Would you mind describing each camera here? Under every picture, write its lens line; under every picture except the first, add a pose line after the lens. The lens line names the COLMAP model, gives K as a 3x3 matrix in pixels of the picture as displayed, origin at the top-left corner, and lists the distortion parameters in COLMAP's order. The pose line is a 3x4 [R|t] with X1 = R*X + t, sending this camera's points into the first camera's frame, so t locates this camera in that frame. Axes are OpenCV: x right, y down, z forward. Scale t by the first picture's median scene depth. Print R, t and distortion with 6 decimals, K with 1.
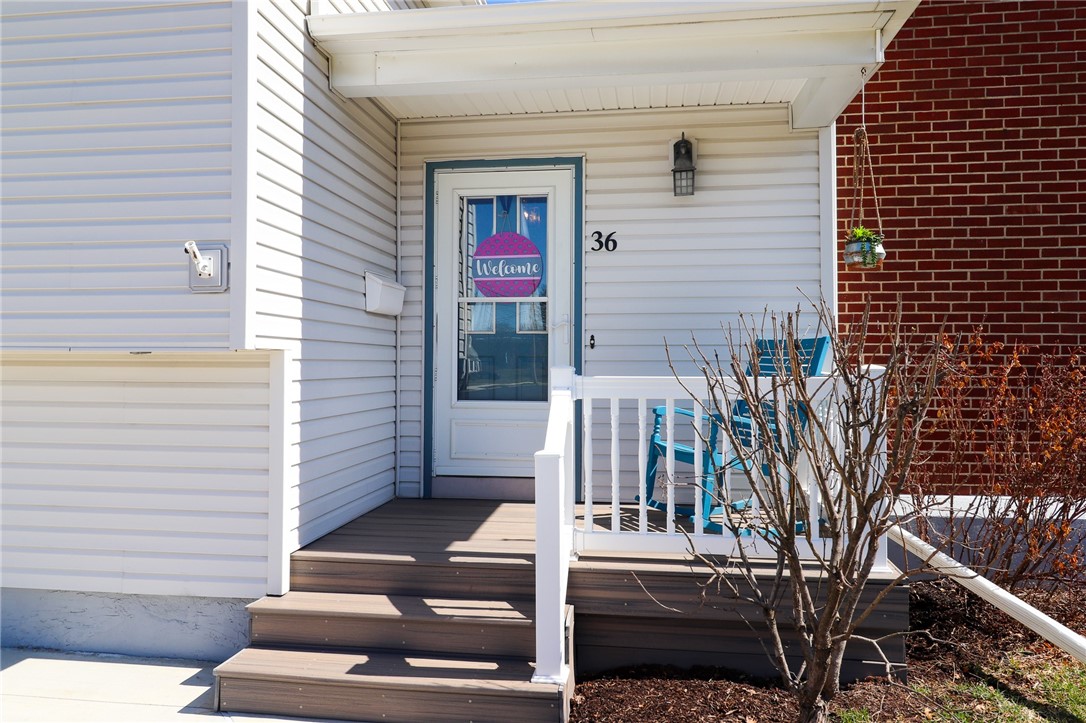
lens RADIAL K [[731.1, 0, 543.0], [0, 731.1, 361.5], [0, 0, 1]] dist [0.002251, 0.001485]
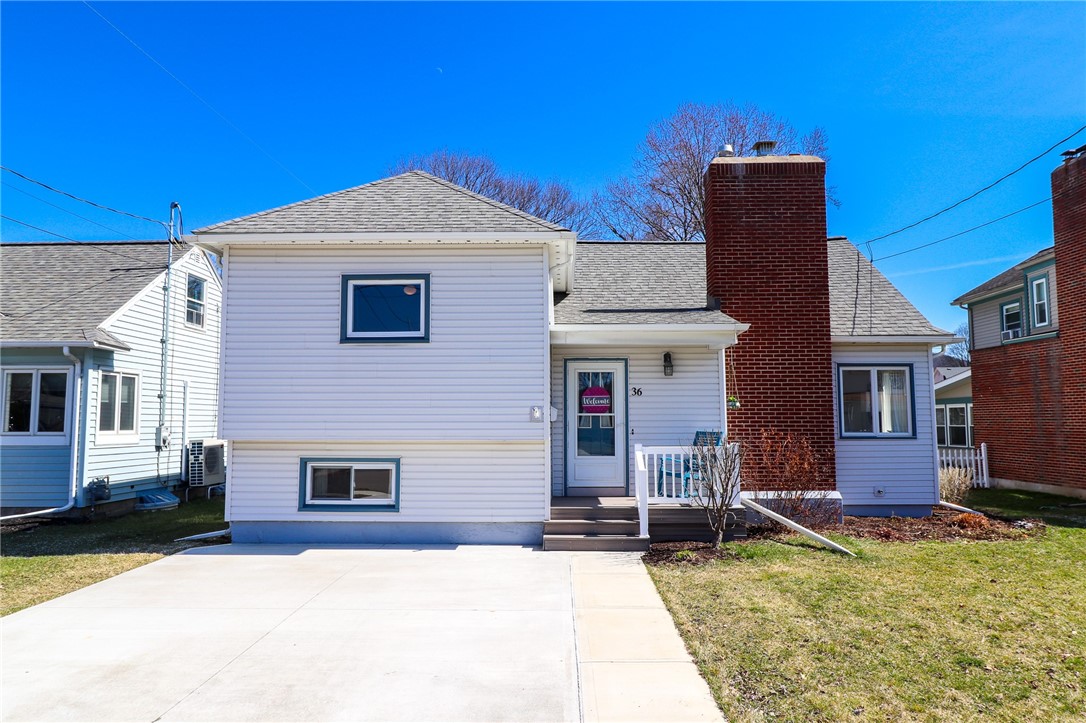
lens RADIAL K [[751.8, 0, 543.0], [0, 751.8, 361.5], [0, 0, 1]] dist [-0.001334, -0.000655]
pose [[0.992882, 0.006424, 0.118930, -0.552651], [0.002862, 0.996969, -0.077748, -0.068428], [-0.119069, 0.077535, 0.989854, -1.550947]]
